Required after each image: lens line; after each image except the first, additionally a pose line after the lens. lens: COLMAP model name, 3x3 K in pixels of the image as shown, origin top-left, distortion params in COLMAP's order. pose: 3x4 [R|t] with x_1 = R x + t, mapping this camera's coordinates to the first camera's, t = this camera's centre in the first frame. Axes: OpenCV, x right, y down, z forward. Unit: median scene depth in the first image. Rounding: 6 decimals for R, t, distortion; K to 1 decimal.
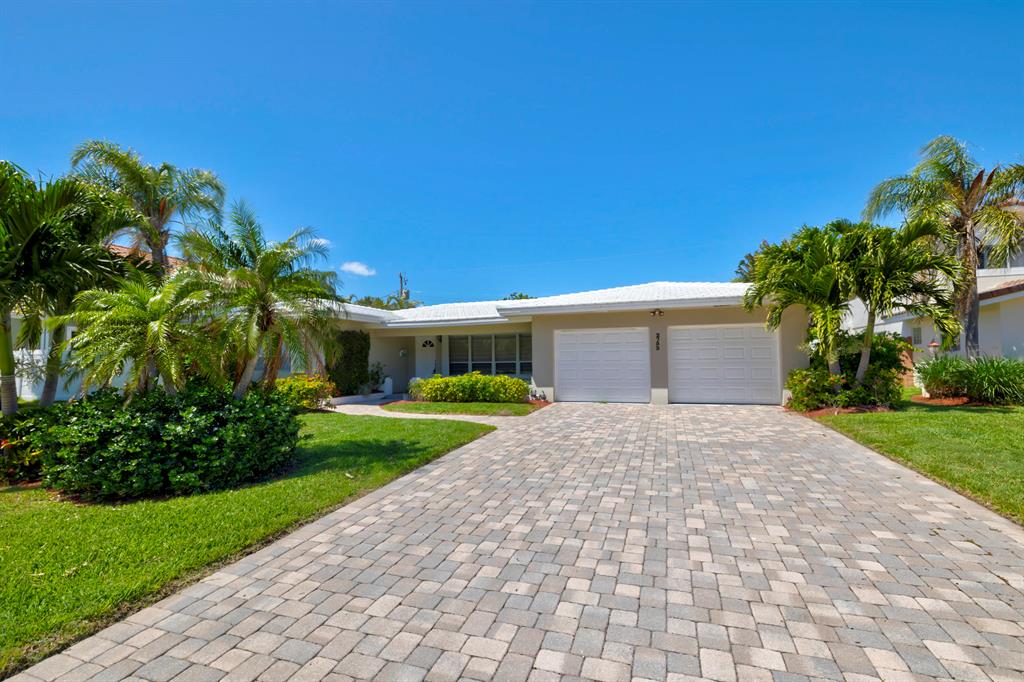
lens RADIAL K [[488.2, 0, 507.7], [0, 488.2, 336.5], [0, 0, 1]] dist [-0.011858, 0.000345]
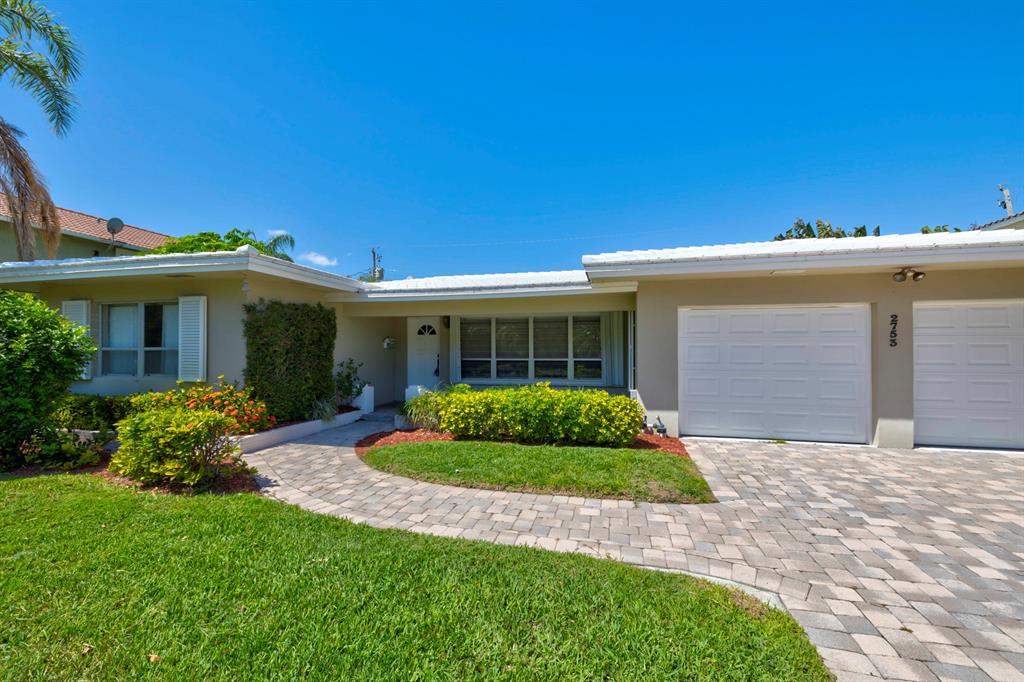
lens RADIAL K [[439.4, 0, 511.3], [0, 439.4, 344.7], [0, 0, 1]] dist [0.002033, 0.000199]
pose [[0.994556, 0.011132, 0.103604, -0.146480], [-0.015449, 0.999041, 0.040960, 0.011679], [-0.103049, -0.042338, 0.993775, 0.521365]]
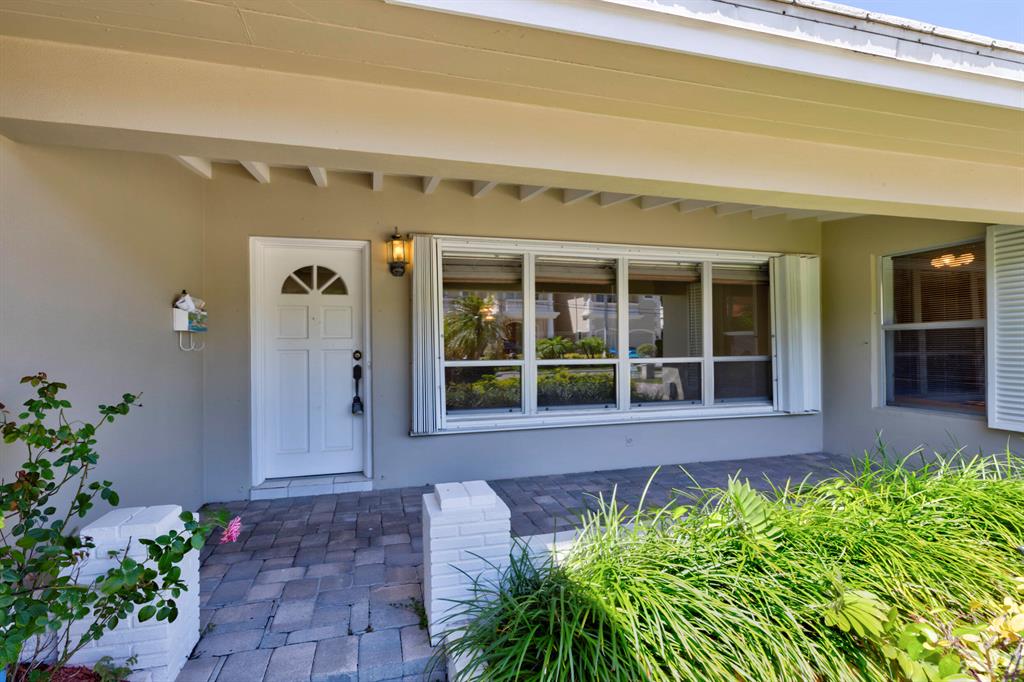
lens RADIAL K [[496.8, 0, 512.0], [0, 496.8, 341.0], [0, 0, 1]] dist [0.000523, 0.000169]
pose [[0.831410, 0.011801, 0.555534, -0.283096], [-0.023995, 0.999604, 0.014675, 0.049038], [-0.555141, -0.025531, 0.831364, 1.012848]]
